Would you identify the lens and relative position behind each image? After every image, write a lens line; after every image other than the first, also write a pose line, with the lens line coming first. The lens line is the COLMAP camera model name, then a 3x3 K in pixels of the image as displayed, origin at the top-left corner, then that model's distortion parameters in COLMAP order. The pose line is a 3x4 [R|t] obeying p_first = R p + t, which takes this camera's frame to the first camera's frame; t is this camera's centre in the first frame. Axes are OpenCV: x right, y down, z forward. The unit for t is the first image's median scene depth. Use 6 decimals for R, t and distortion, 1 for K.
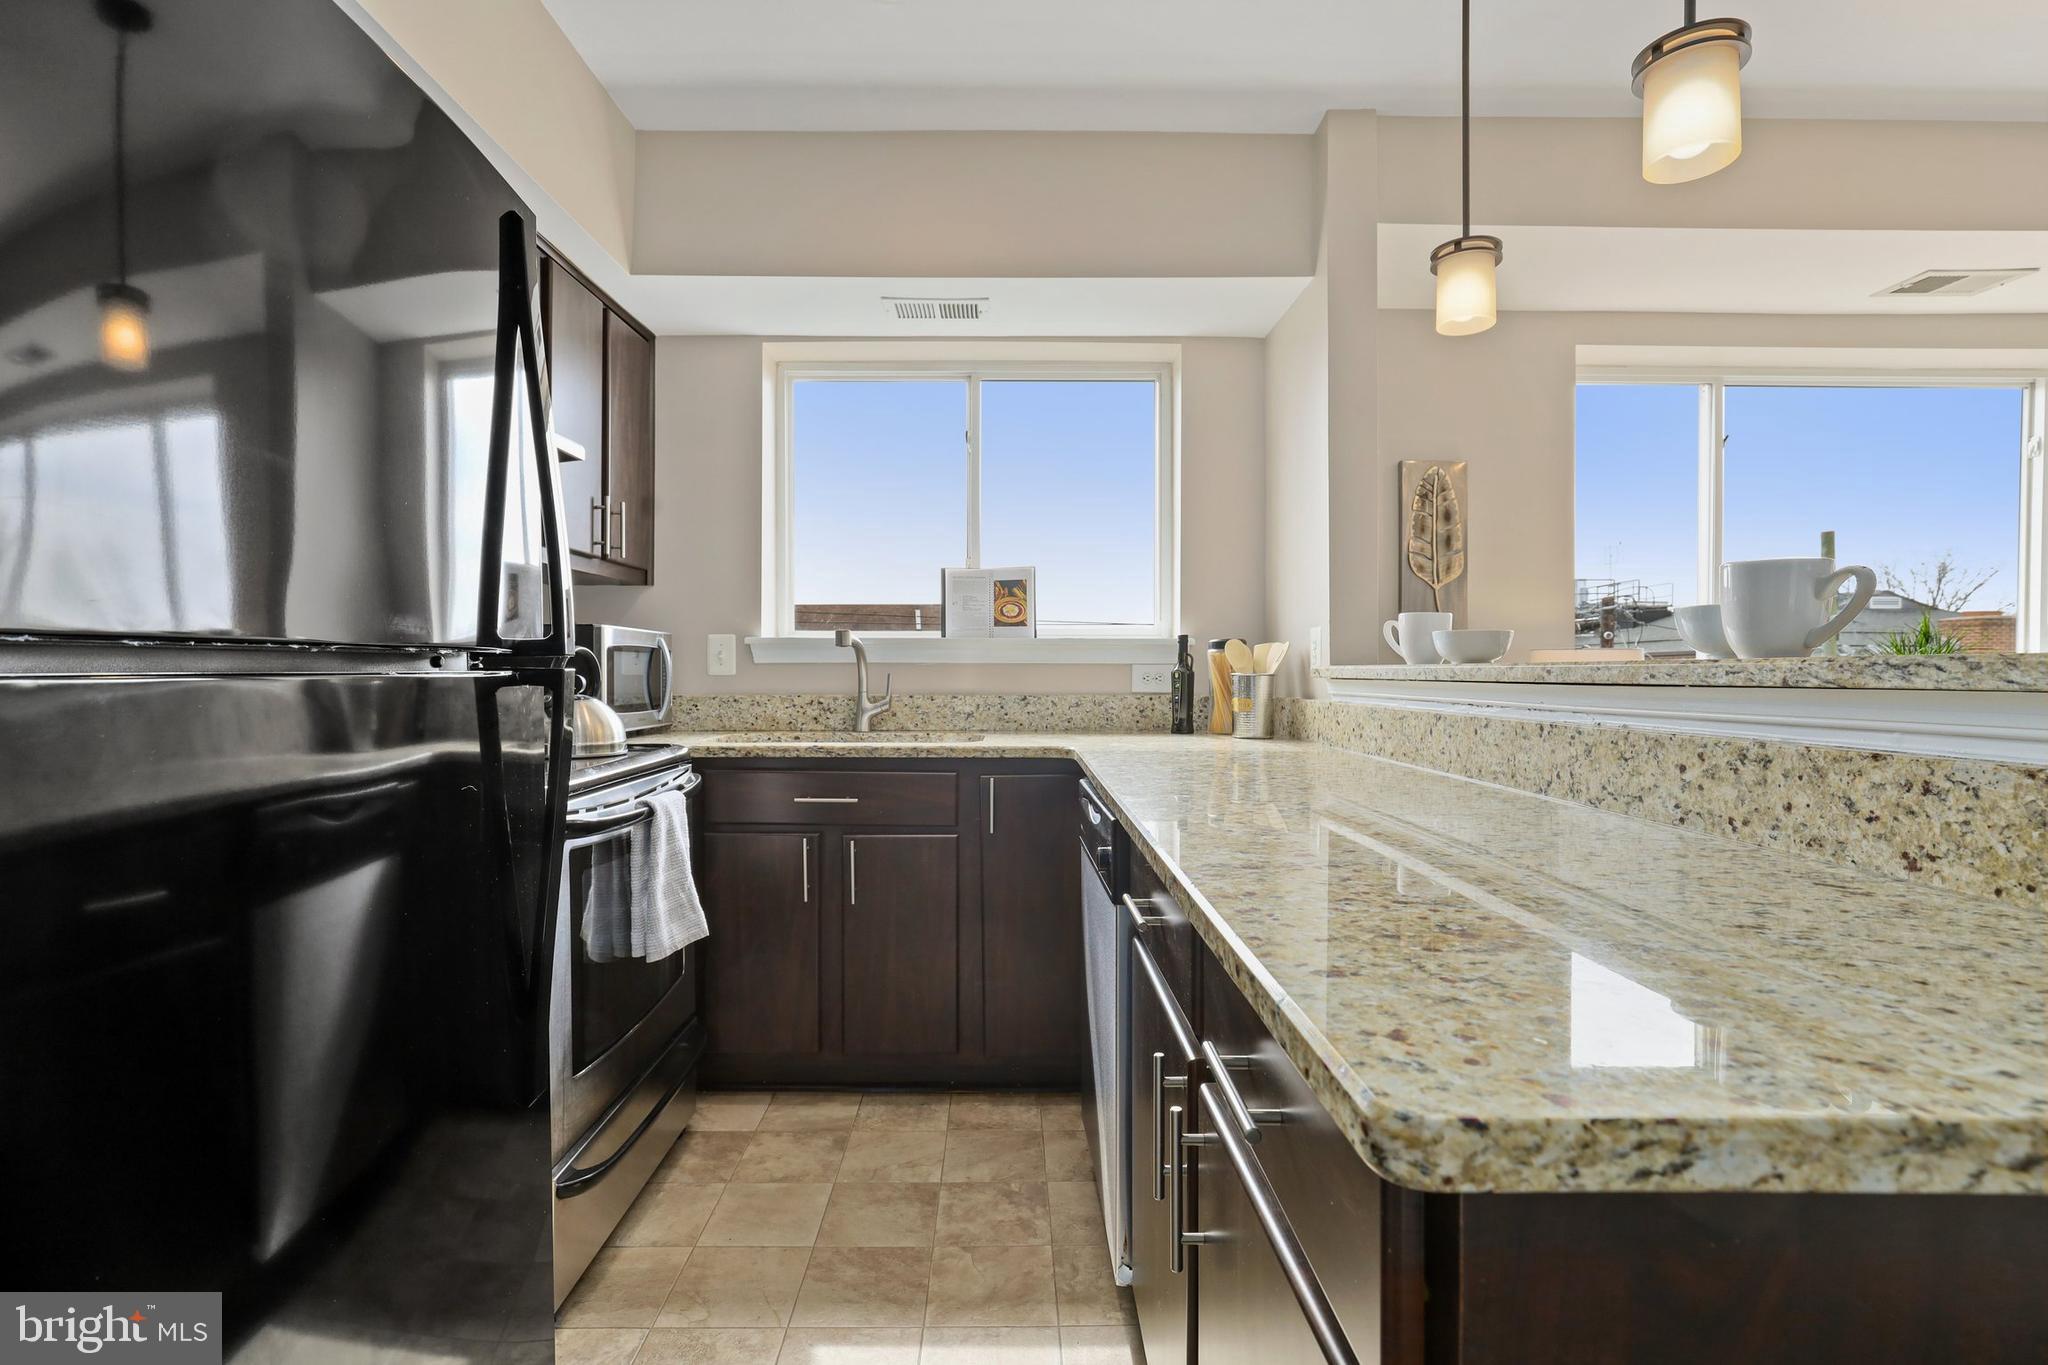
lens RADIAL K [[972.7, 0, 1024.0], [0, 972.7, 682.5], [0, 0, 1]] dist [-0.001900, 0.000270]
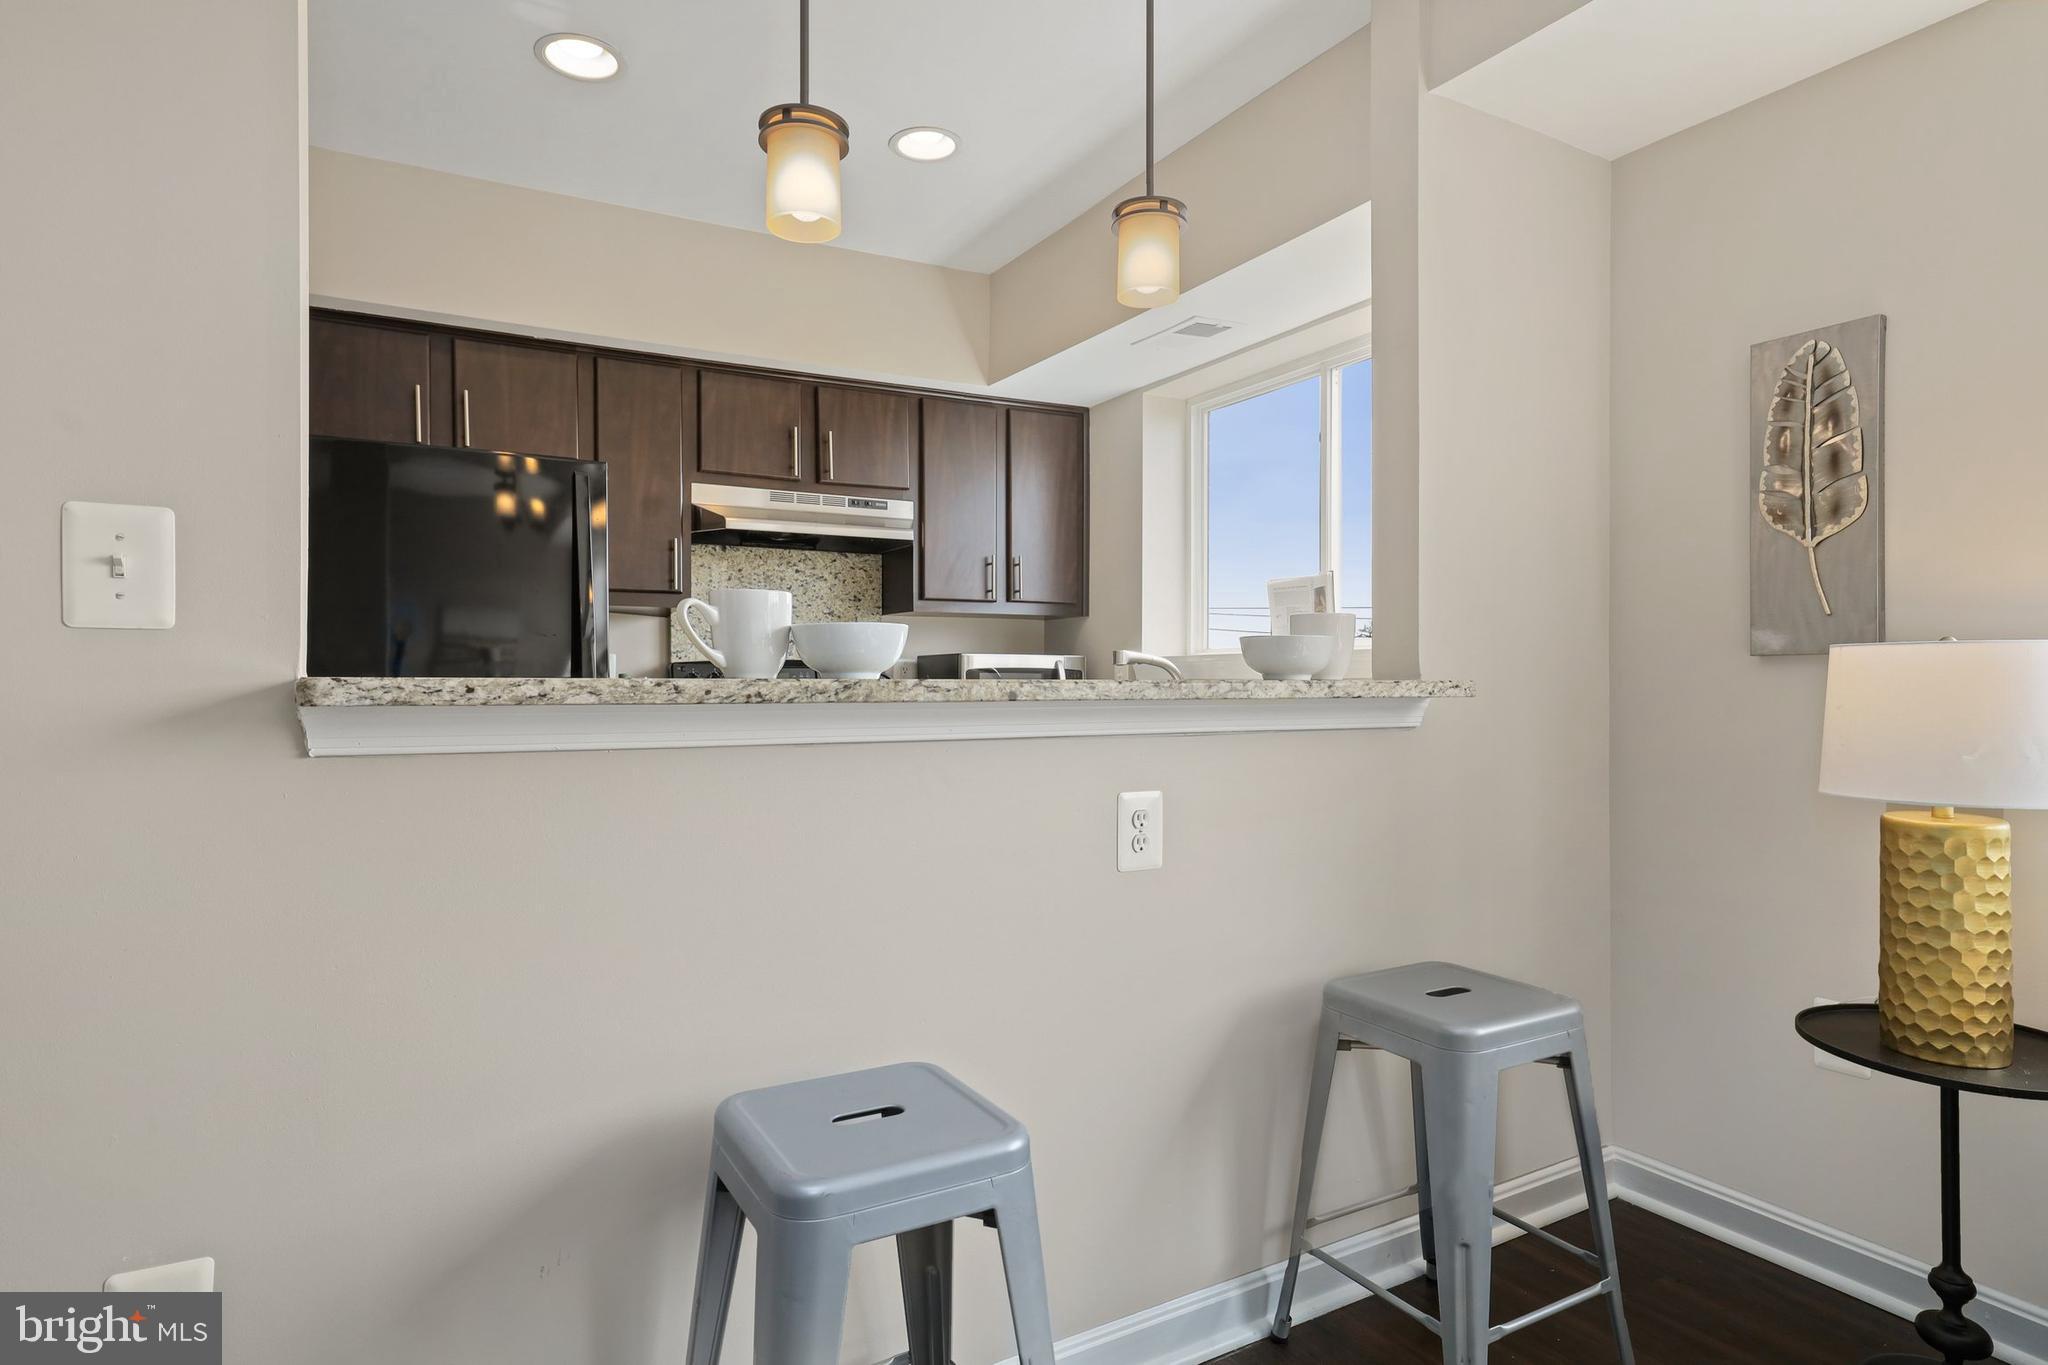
lens RADIAL K [[1123.1, 0, 1003.4], [0, 1123.1, 680.5], [0, 0, 1]] dist [0.006604, 0.001264]
pose [[0.481914, -0.005499, -0.876201, 1.022013], [-0.008679, 0.999901, -0.011049, -0.004933], [0.876176, 0.012929, 0.481819, 0.315974]]
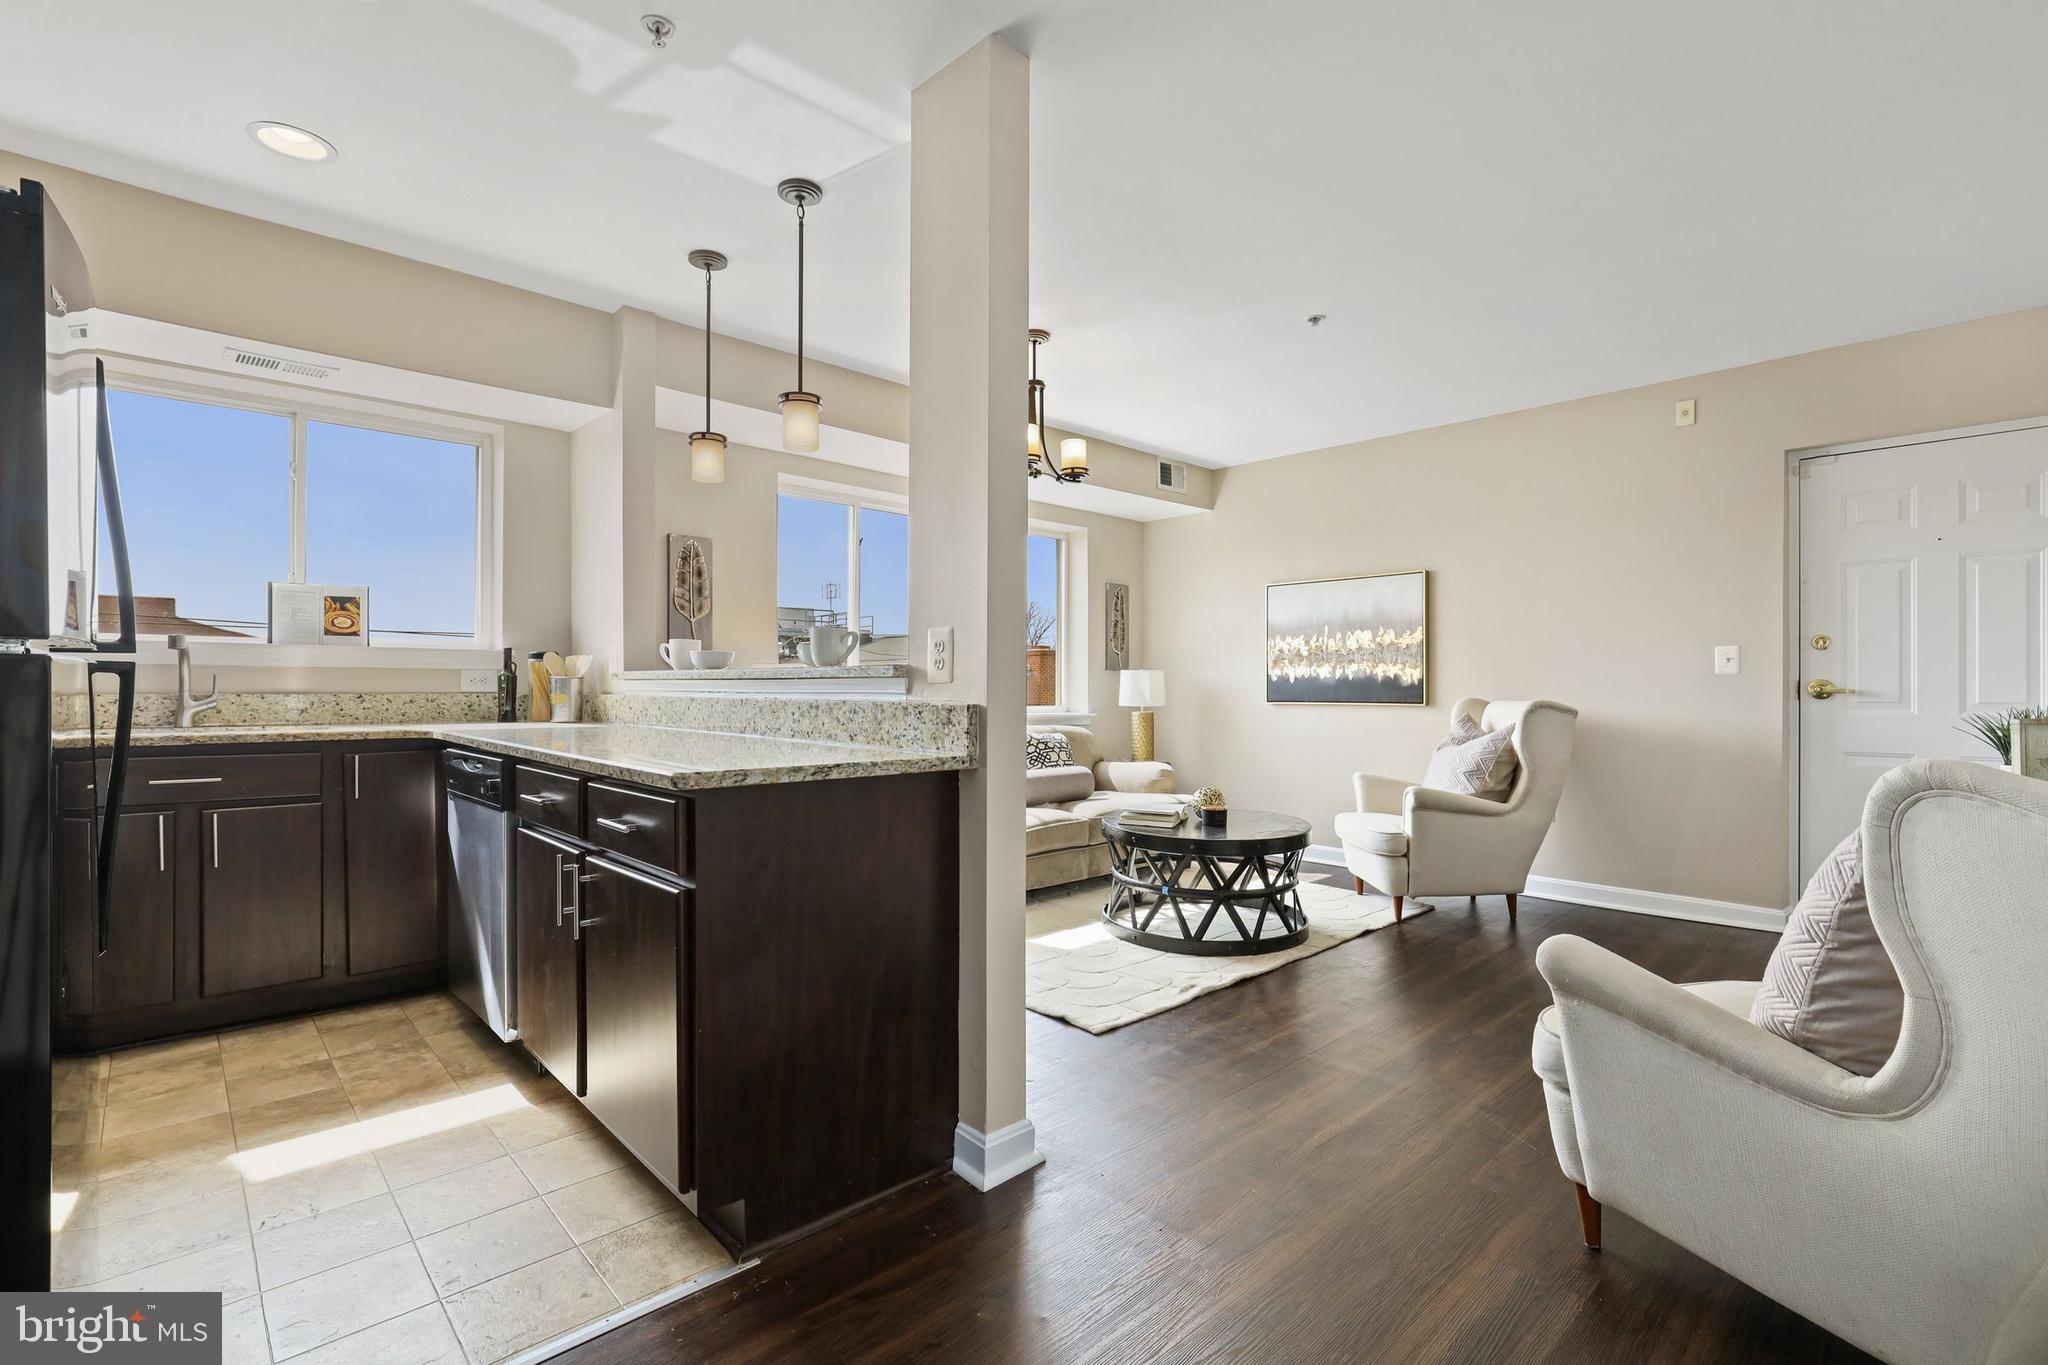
lens RADIAL K [[913.5, 0, 1015.6], [0, 913.5, 691.2], [0, 0, 1]] dist [-0.019294, 0.000624]
pose [[0.739002, -0.001658, 0.673702, -0.200236], [0.003797, 0.999991, -0.001704, 0.019558], [-0.673693, 0.003817, 0.739002, -0.483736]]
